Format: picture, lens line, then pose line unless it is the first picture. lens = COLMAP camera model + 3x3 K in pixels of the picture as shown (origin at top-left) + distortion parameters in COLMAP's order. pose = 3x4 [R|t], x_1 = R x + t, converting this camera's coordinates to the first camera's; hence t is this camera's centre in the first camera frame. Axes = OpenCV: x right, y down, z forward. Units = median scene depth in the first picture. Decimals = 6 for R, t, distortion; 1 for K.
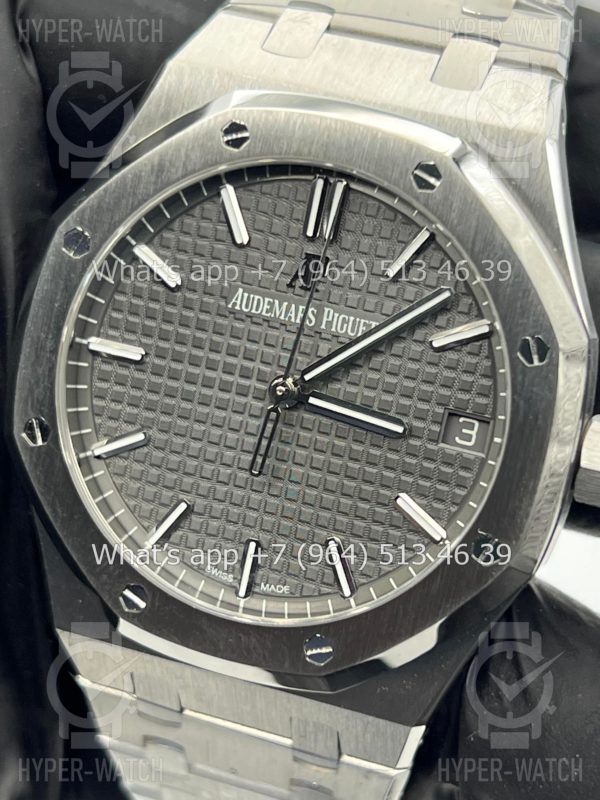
lens RADIAL K [[1880.4, 0, 298.8], [0, 1880.4, 405.1], [0, 0, 1]] dist [0.116471, 0.000000]
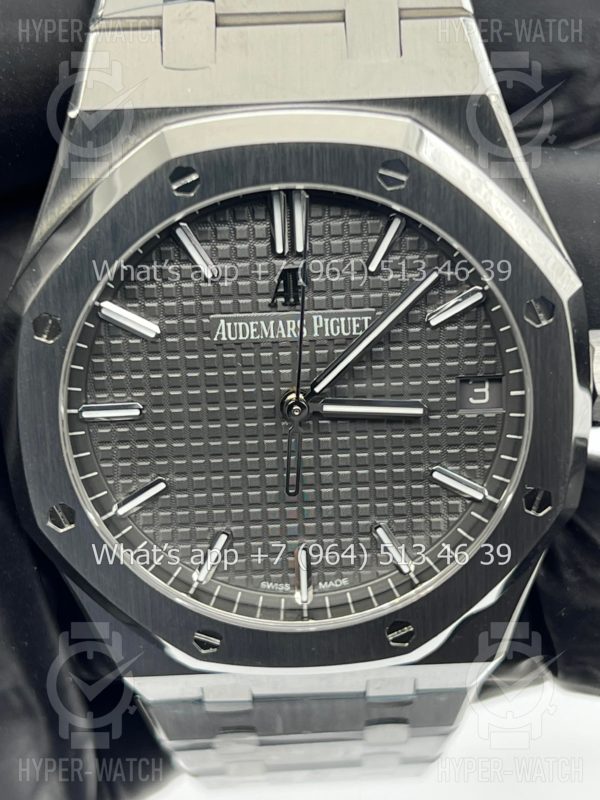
lens RADIAL K [[1880.4, 0, 299.0], [0, 1880.4, 393.3], [0, 0, 1]] dist [0.116471, 0.000000]
pose [[0.931014, -0.317392, 0.180210, -0.182714], [0.264651, 0.927069, 0.265523, -0.276525], [-0.251342, -0.199513, 0.947112, 0.057829]]
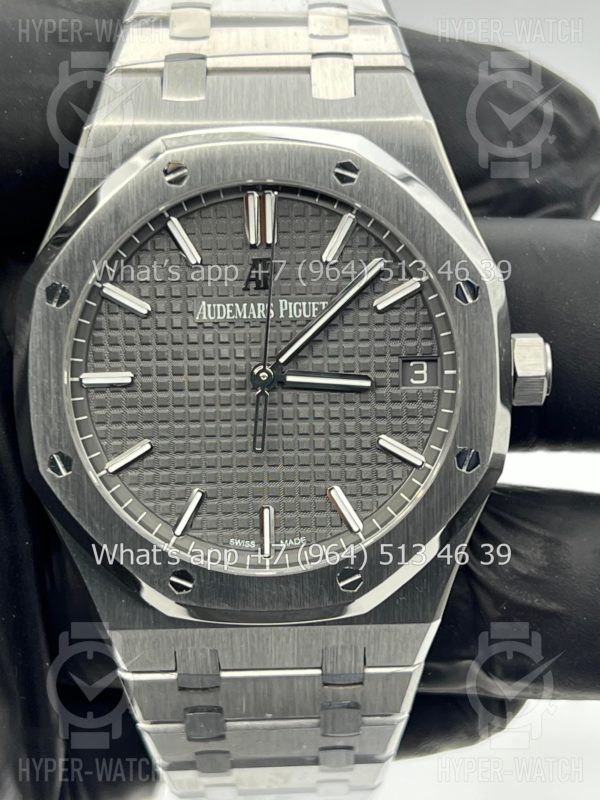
lens RADIAL K [[1880.4, 0, 303.9], [0, 1880.4, 400.3], [0, 0, 1]] dist [0.116471, 0.000000]
pose [[0.936362, -0.240016, 0.256161, -0.288206], [0.244642, 0.969510, 0.014150, -0.003604], [-0.251747, 0.049418, 0.966531, -0.144127]]
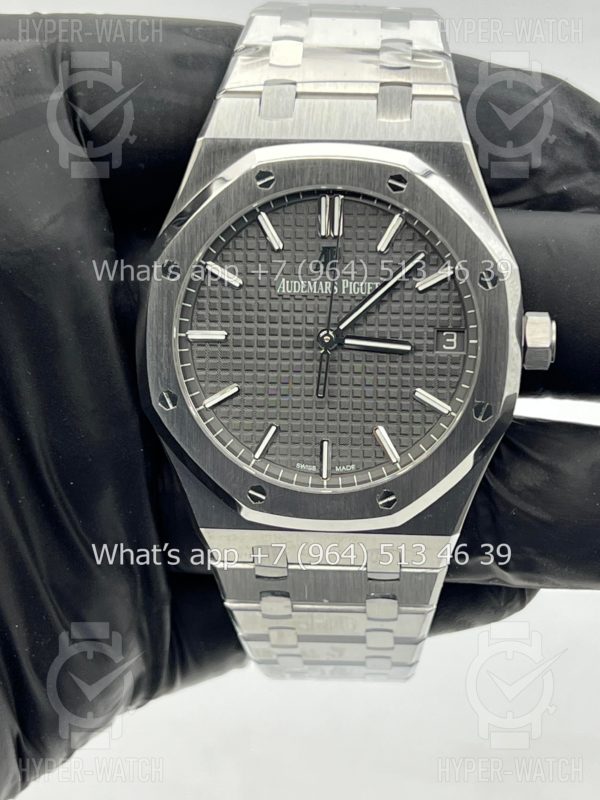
lens RADIAL K [[1880.4, 0, 292.0], [0, 1880.4, 404.6], [0, 0, 1]] dist [0.116471, 0.000000]
pose [[0.964815, -0.209088, 0.159421, -0.286373], [0.204716, 0.977852, 0.043557, -0.027570], [-0.164997, -0.009388, 0.986249, -0.487307]]
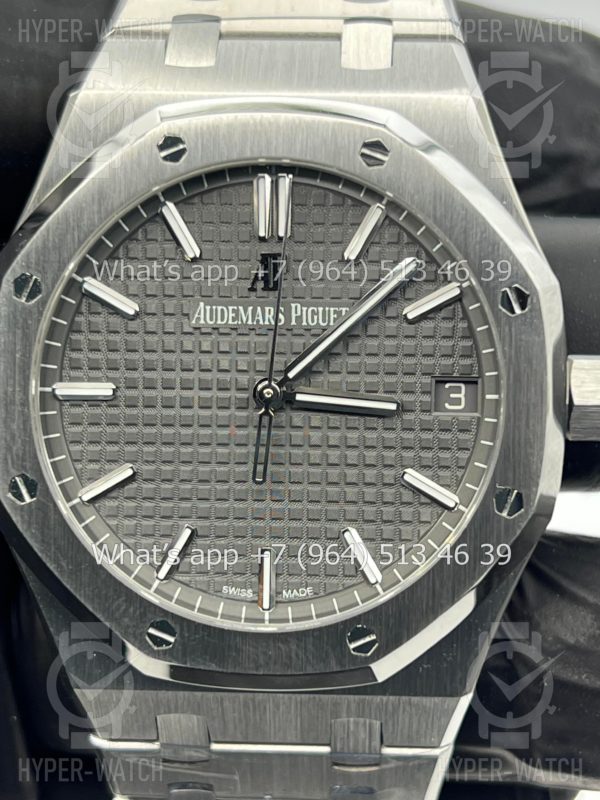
lens RADIAL K [[1880.4, 0, 304.0], [0, 1880.4, 400.5], [0, 0, 1]] dist [0.116471, 0.000000]
pose [[0.956835, -0.199007, 0.211809, -0.199627], [0.209112, 0.977541, -0.026199, 0.025583], [-0.201838, 0.069360, 0.976960, 0.028731]]
